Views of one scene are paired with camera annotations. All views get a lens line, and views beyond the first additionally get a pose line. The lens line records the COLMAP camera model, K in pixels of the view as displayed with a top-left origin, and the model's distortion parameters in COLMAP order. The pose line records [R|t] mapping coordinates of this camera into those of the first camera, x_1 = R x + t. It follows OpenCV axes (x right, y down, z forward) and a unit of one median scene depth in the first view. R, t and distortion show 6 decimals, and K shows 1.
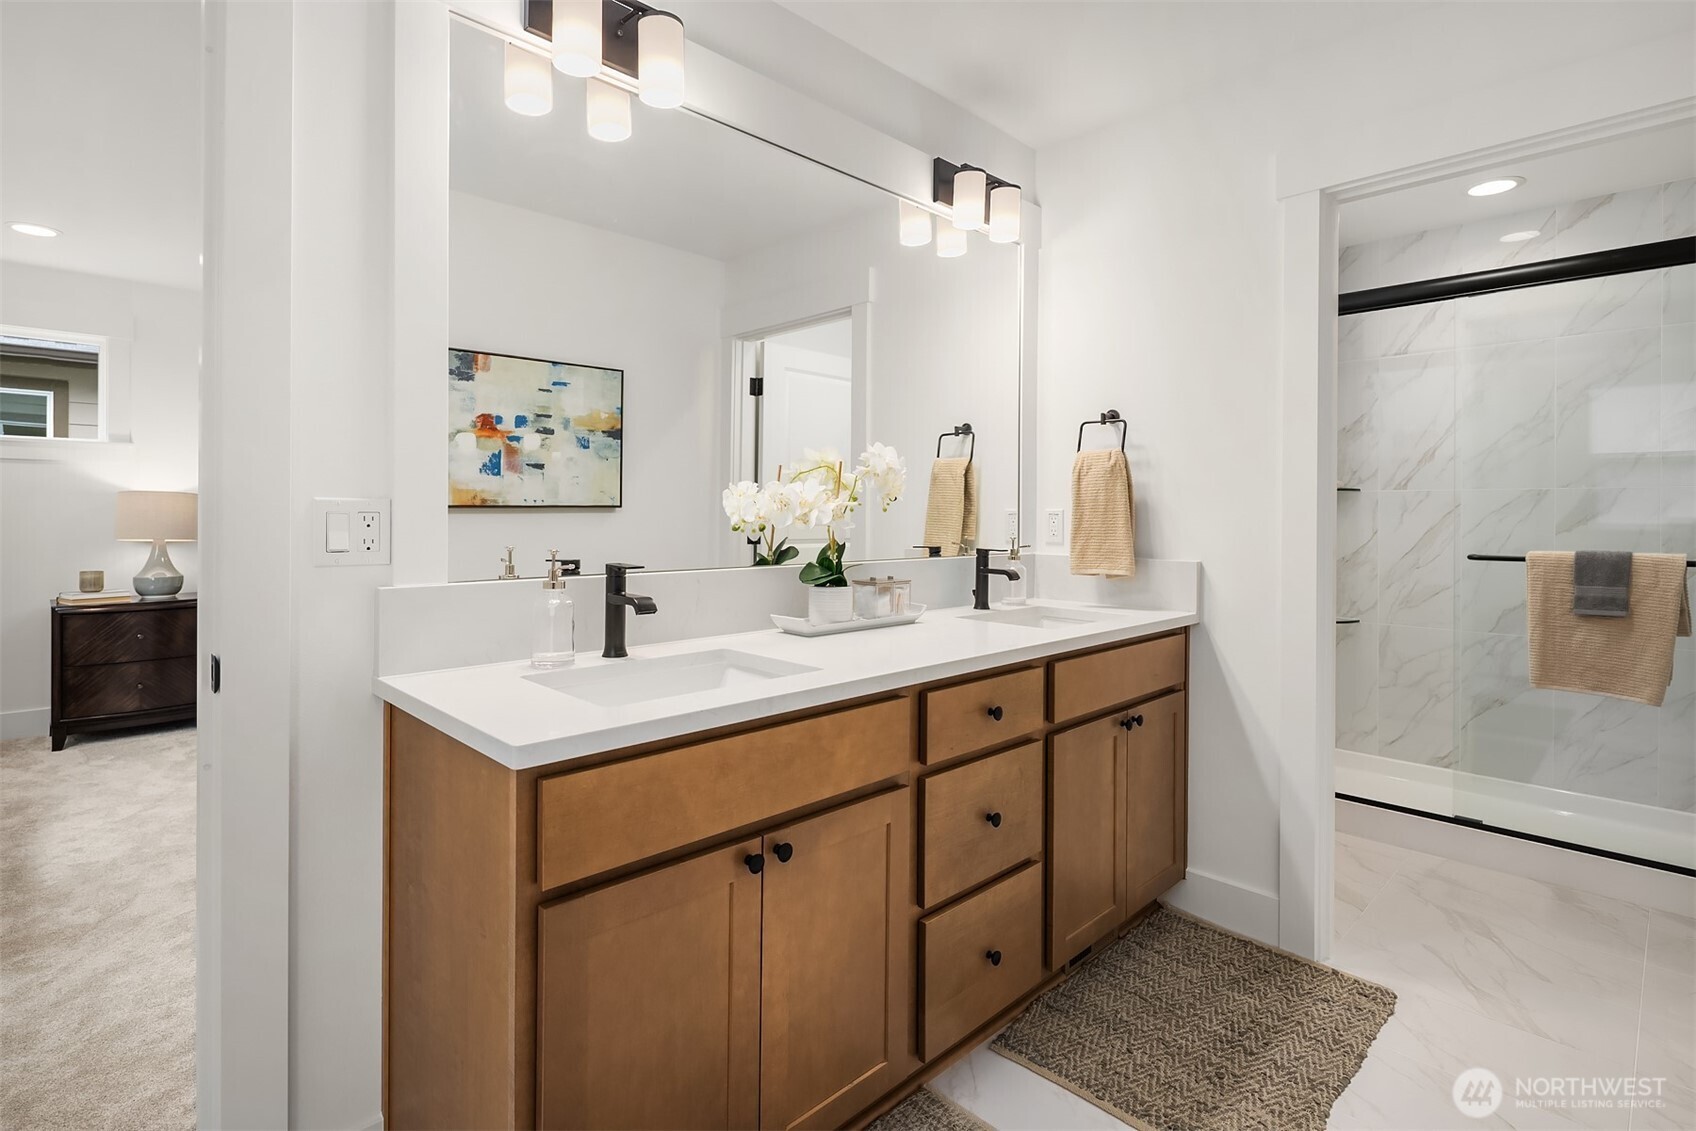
lens RADIAL K [[825.4, 0, 835.0], [0, 825.4, 520.9], [0, 0, 1]] dist [0.005080, -0.000460]
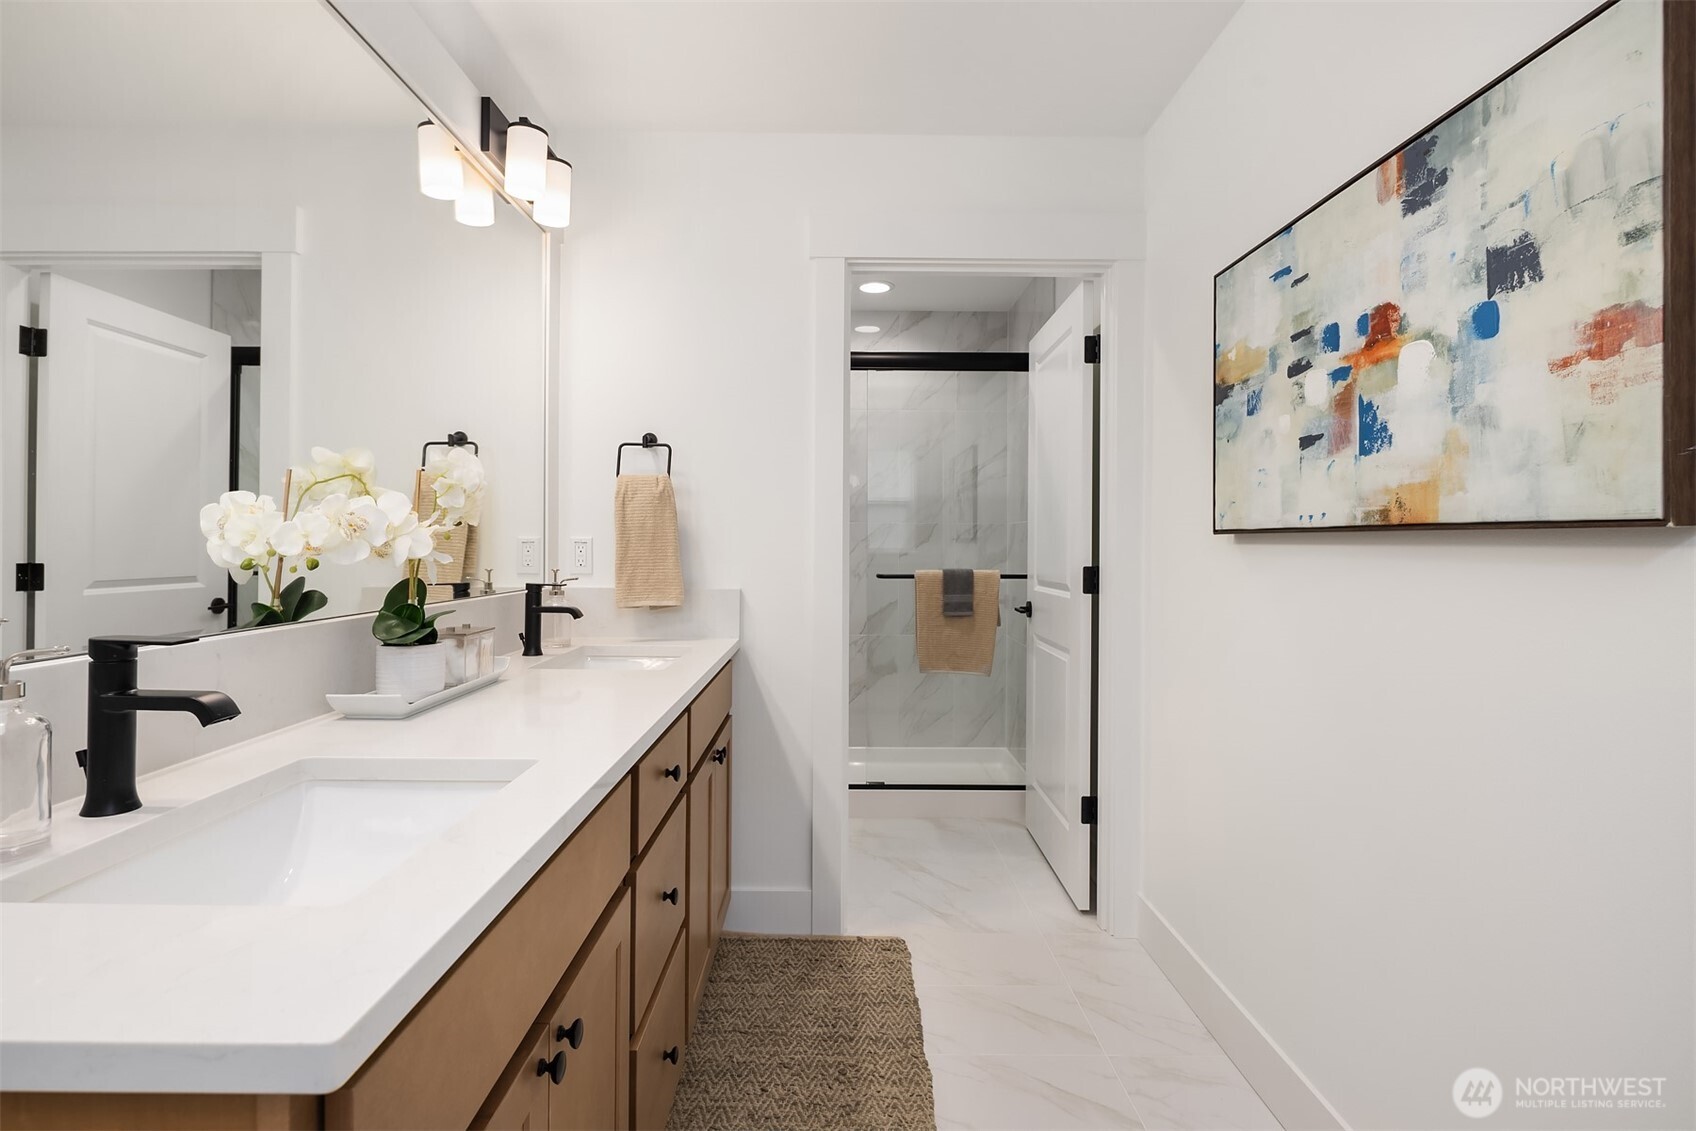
lens RADIAL K [[825.4, 0, 844.0], [0, 825.4, 551.9], [0, 0, 1]] dist [0.005080, -0.000460]
pose [[0.699767, -0.008108, 0.714325, -0.212115], [0.004958, 0.999967, 0.006493, -0.002464], [-0.714354, -0.001002, 0.699784, 0.192298]]
